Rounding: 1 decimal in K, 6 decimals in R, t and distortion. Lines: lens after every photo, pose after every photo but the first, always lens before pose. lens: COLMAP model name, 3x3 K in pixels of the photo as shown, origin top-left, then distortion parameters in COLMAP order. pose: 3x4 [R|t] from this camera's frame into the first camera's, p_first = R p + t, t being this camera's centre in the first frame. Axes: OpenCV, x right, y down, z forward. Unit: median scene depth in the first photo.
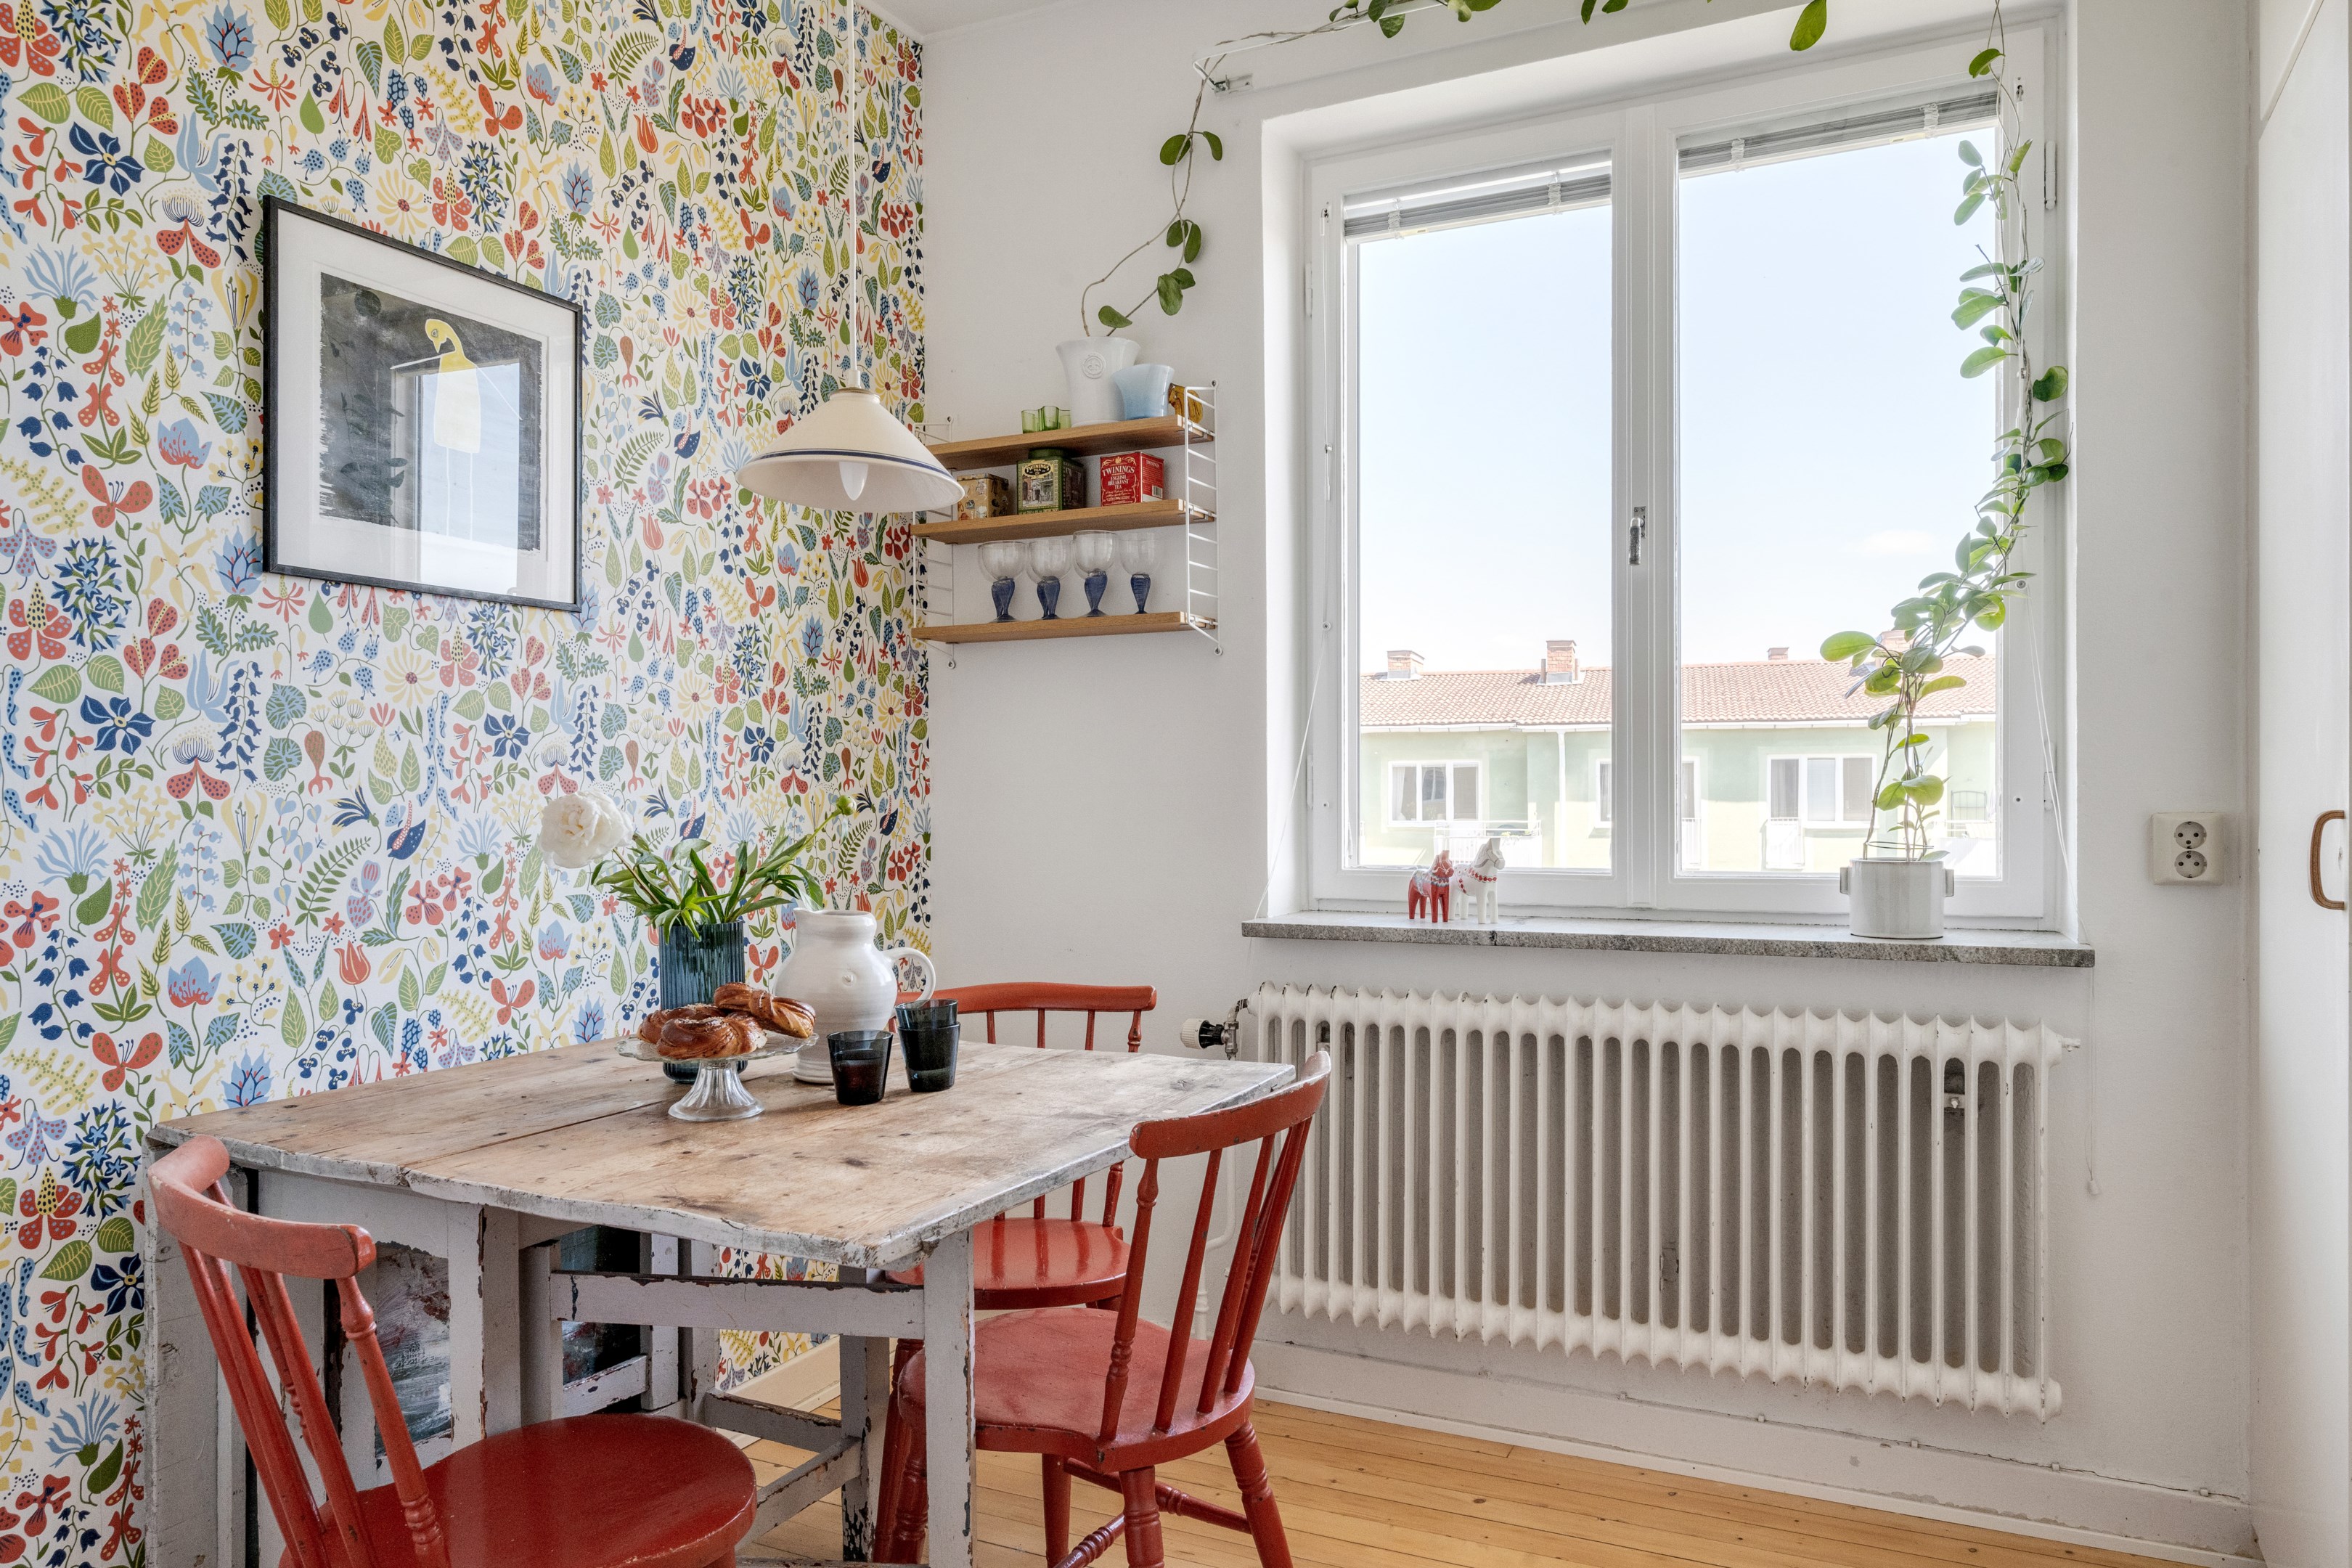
lens RADIAL K [[1553.0, 0, 1167.9], [0, 1553.0, 807.5], [0, 0, 1]] dist [-0.003830, -0.000890]
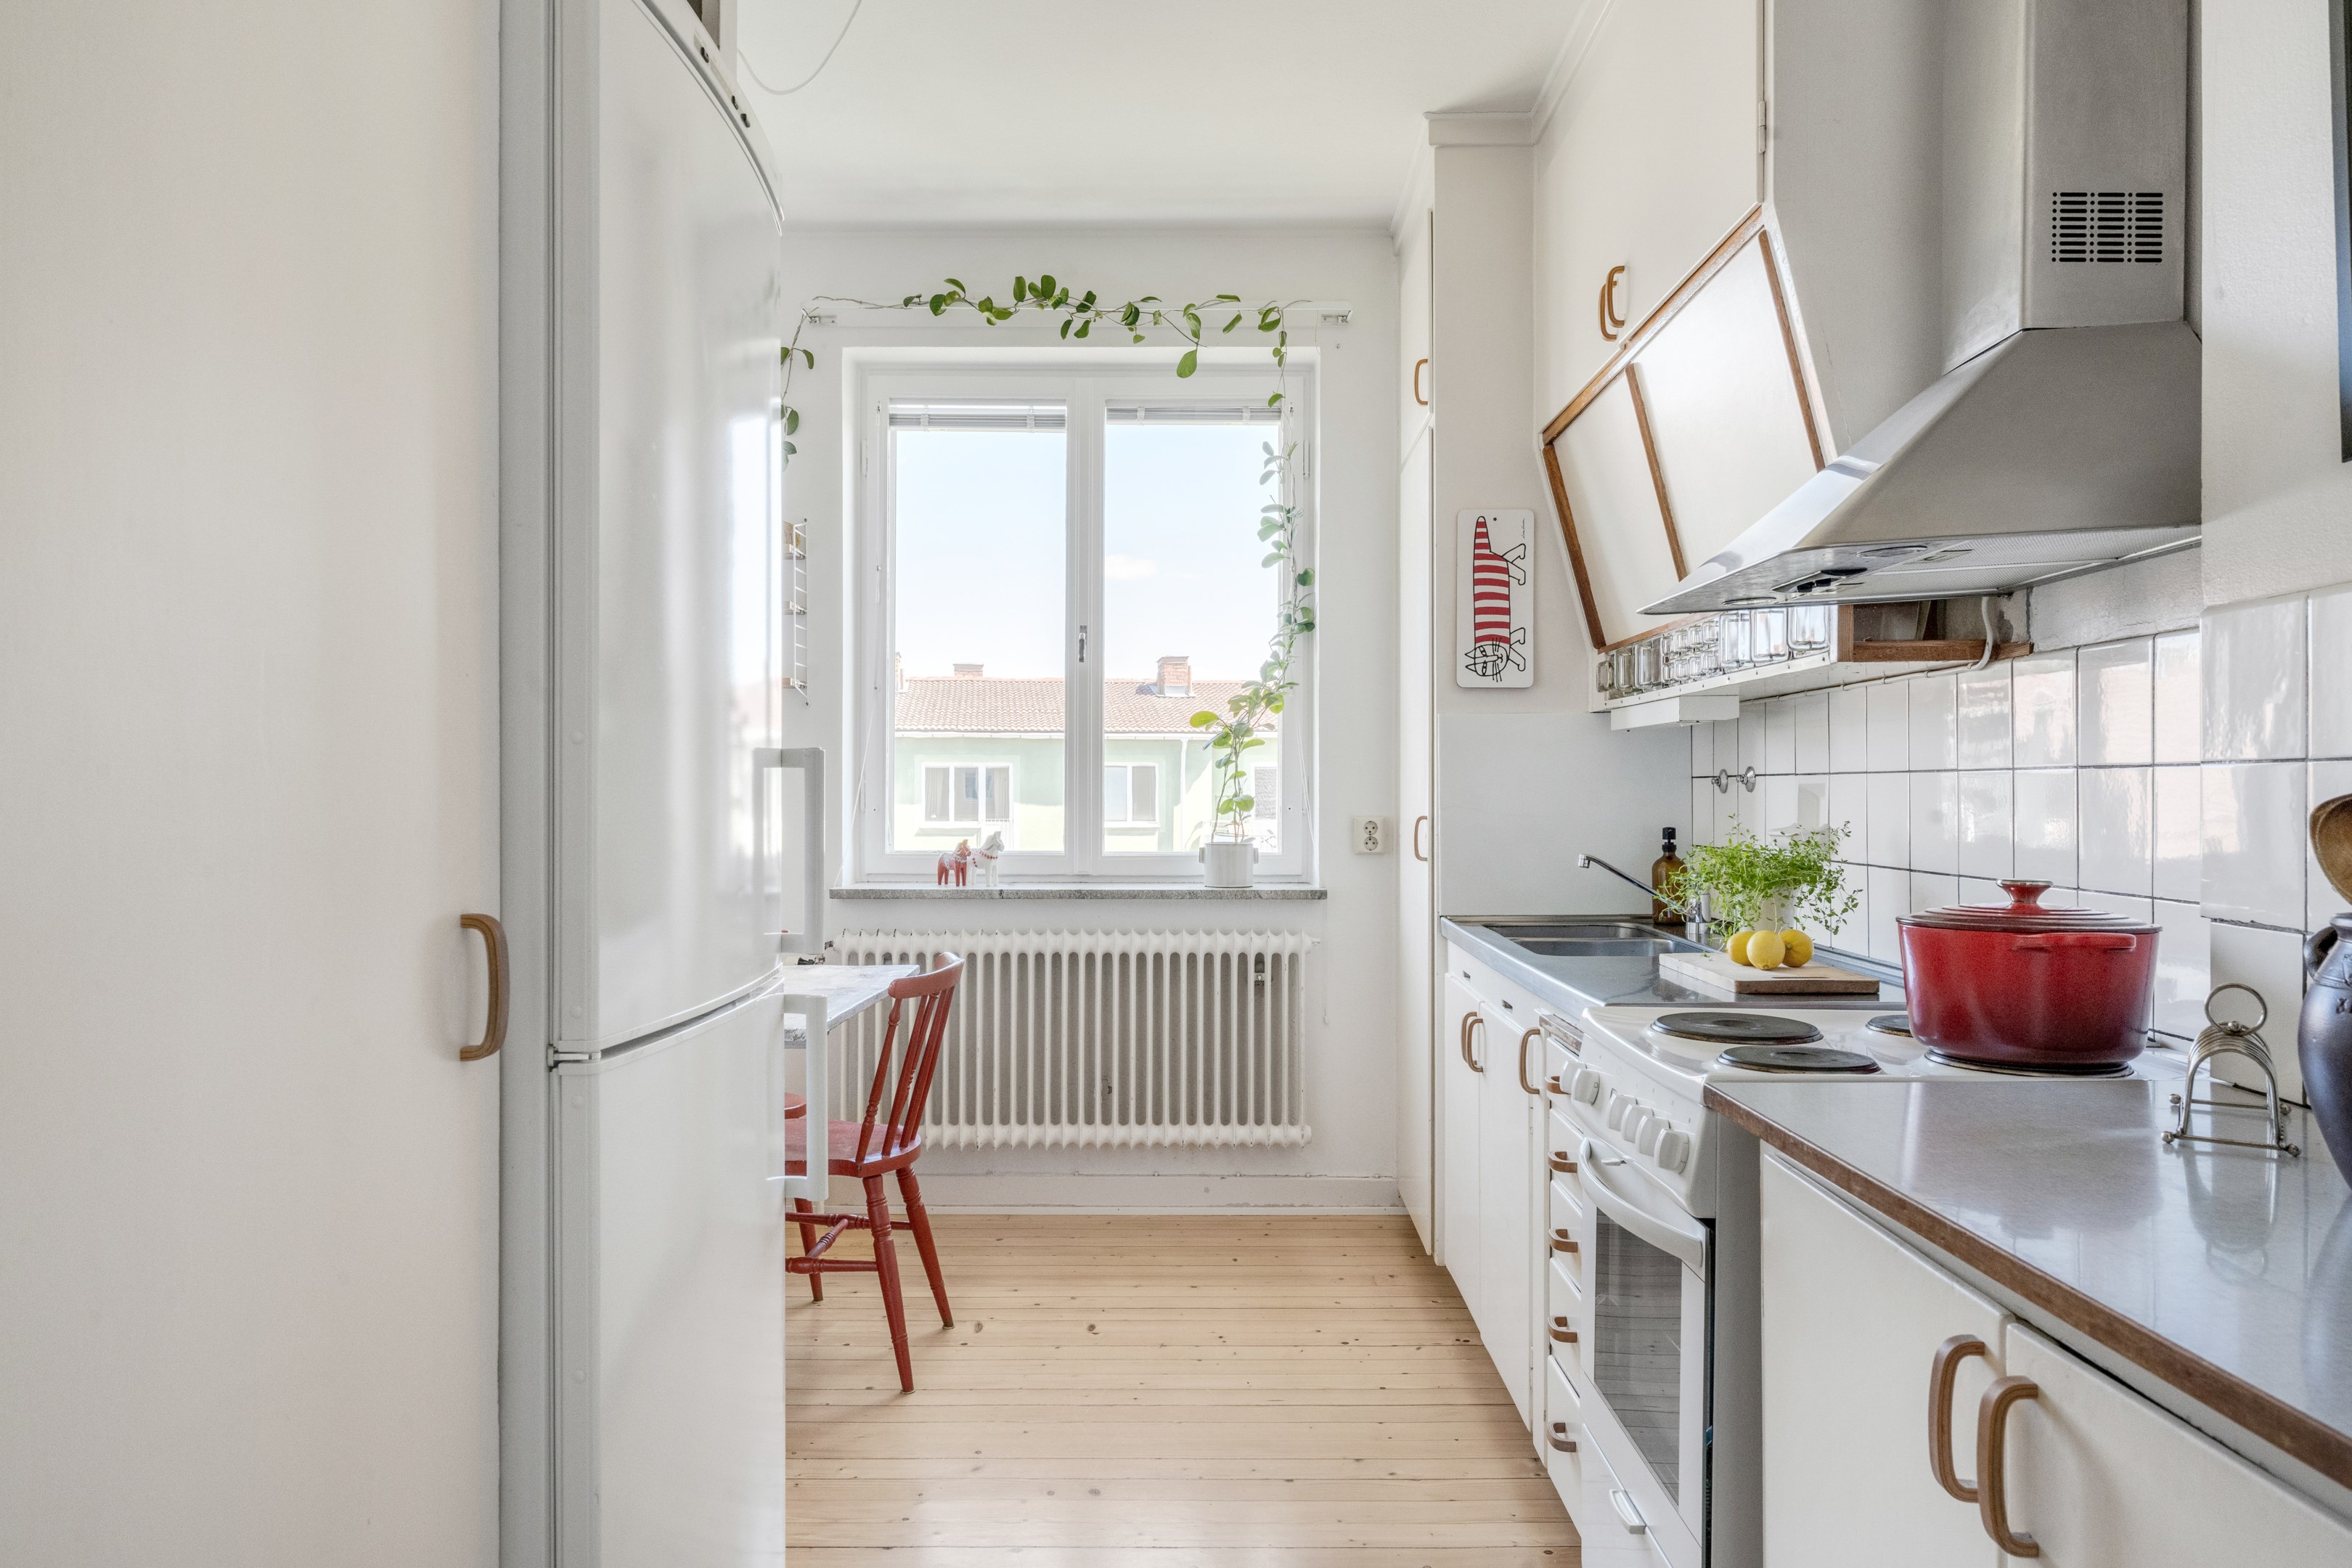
lens RADIAL K [[1517.9, 0, 1171.7], [0, 1517.9, 790.6], [0, 0, 1]] dist [0.000117, -0.000207]
pose [[0.903472, 0.008192, 0.428570, -0.320800], [-0.003314, 0.999921, -0.012126, -0.004187], [-0.428635, 0.009535, 0.903427, -0.515877]]
